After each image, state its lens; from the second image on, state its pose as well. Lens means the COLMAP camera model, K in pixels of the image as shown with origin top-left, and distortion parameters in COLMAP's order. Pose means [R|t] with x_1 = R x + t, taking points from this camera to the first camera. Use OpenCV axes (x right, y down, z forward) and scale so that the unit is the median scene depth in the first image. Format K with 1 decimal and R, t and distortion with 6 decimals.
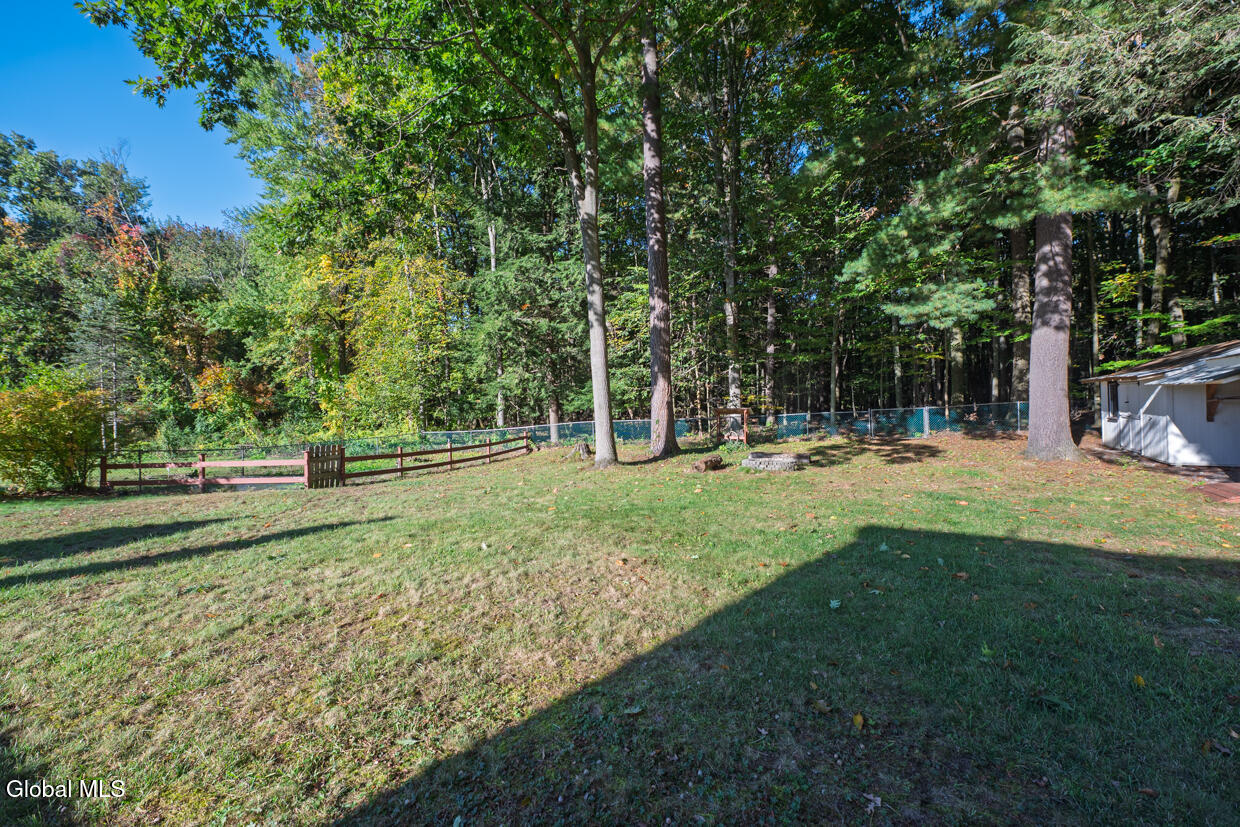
lens RADIAL K [[495.7, 0, 607.7], [0, 495.7, 406.2], [0, 0, 1]] dist [0.004268, 0.000322]
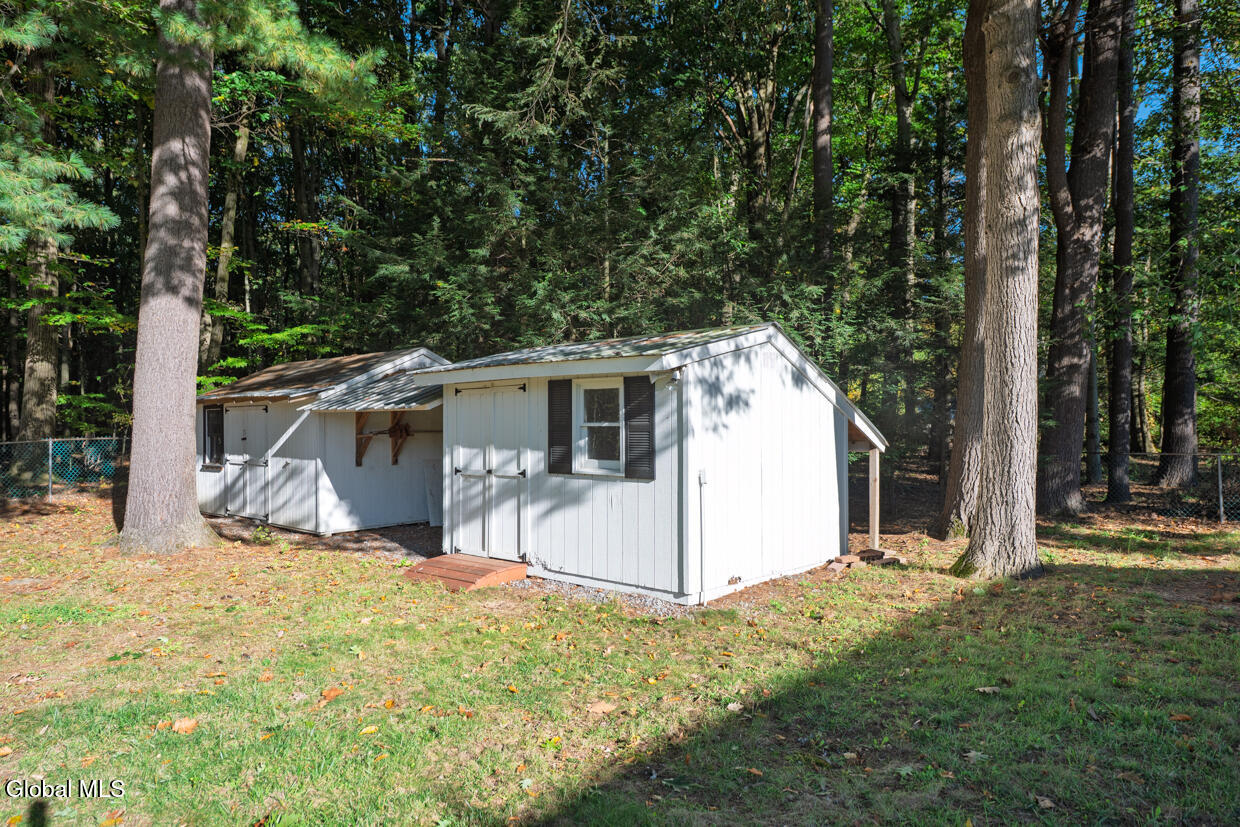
lens RADIAL K [[825.6, 0, 611.2], [0, 825.6, 394.3], [0, 0, 1]] dist [0.011558, 0.005874]
pose [[0.185005, 0.053543, 0.981278, 0.119147], [0.012173, 0.998313, -0.056767, 0.000325], [-0.982662, 0.022447, 0.184041, 0.386749]]
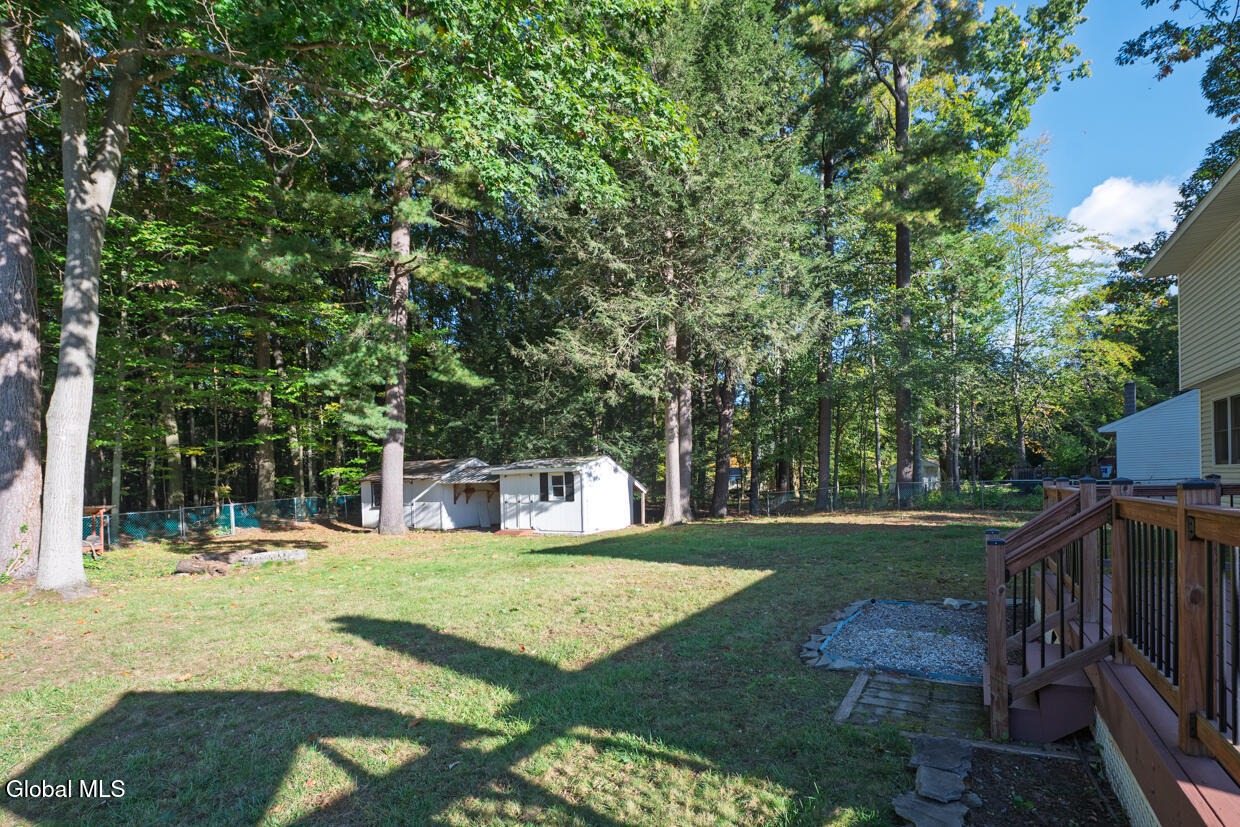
lens RADIAL K [[623.8, 0, 654.7], [0, 623.8, 499.1], [0, 0, 1]] dist [0.000078, 0.000429]
pose [[-0.046287, -0.001607, 0.998927, -0.970880], [0.034935, 0.999384, 0.003226, 0.027289], [-0.998317, 0.035046, -0.046202, 0.329551]]
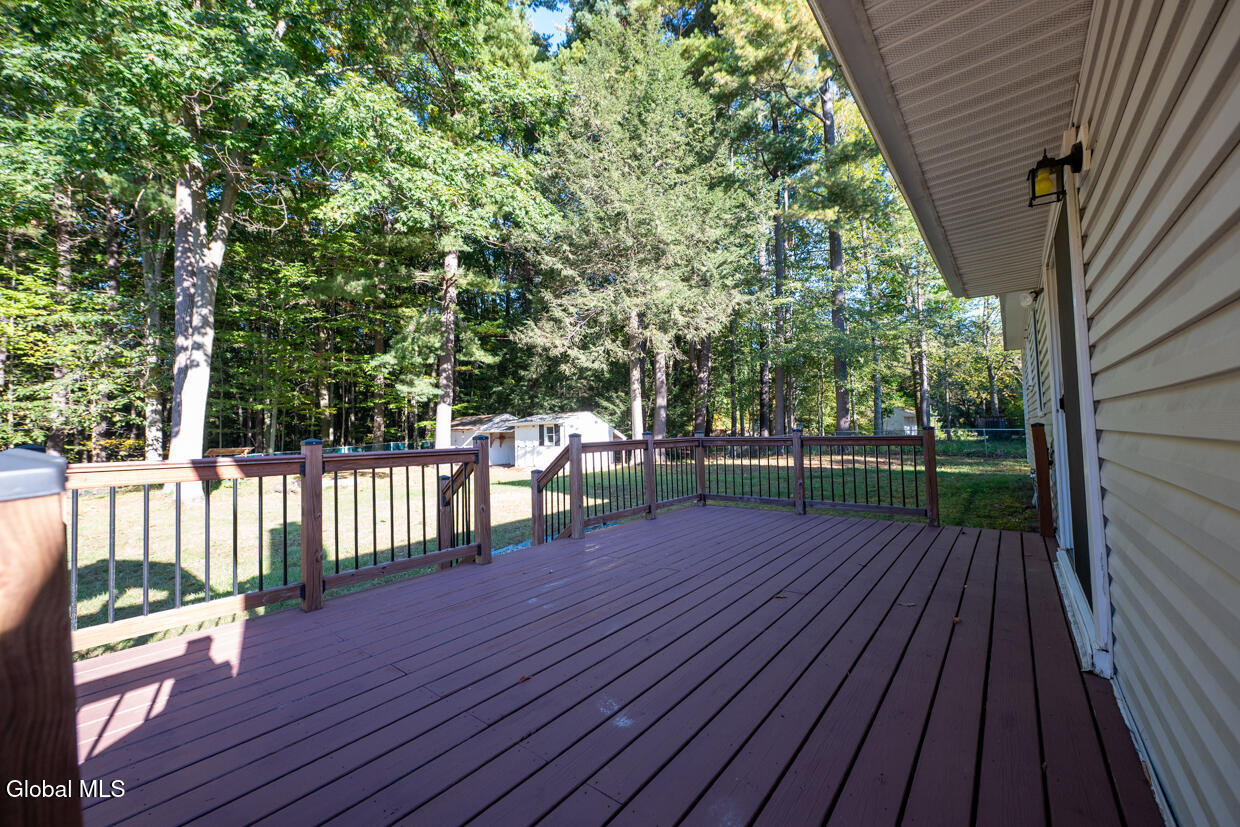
lens RADIAL K [[495.7, 0, 616.5], [0, 495.7, 414.1], [0, 0, 1]] dist [0.004268, 0.000322]
pose [[0.165854, 0.056460, 0.984533, -1.003264], [0.030068, 0.997606, -0.062275, 0.033312], [-0.985692, 0.039931, 0.163759, -0.030292]]
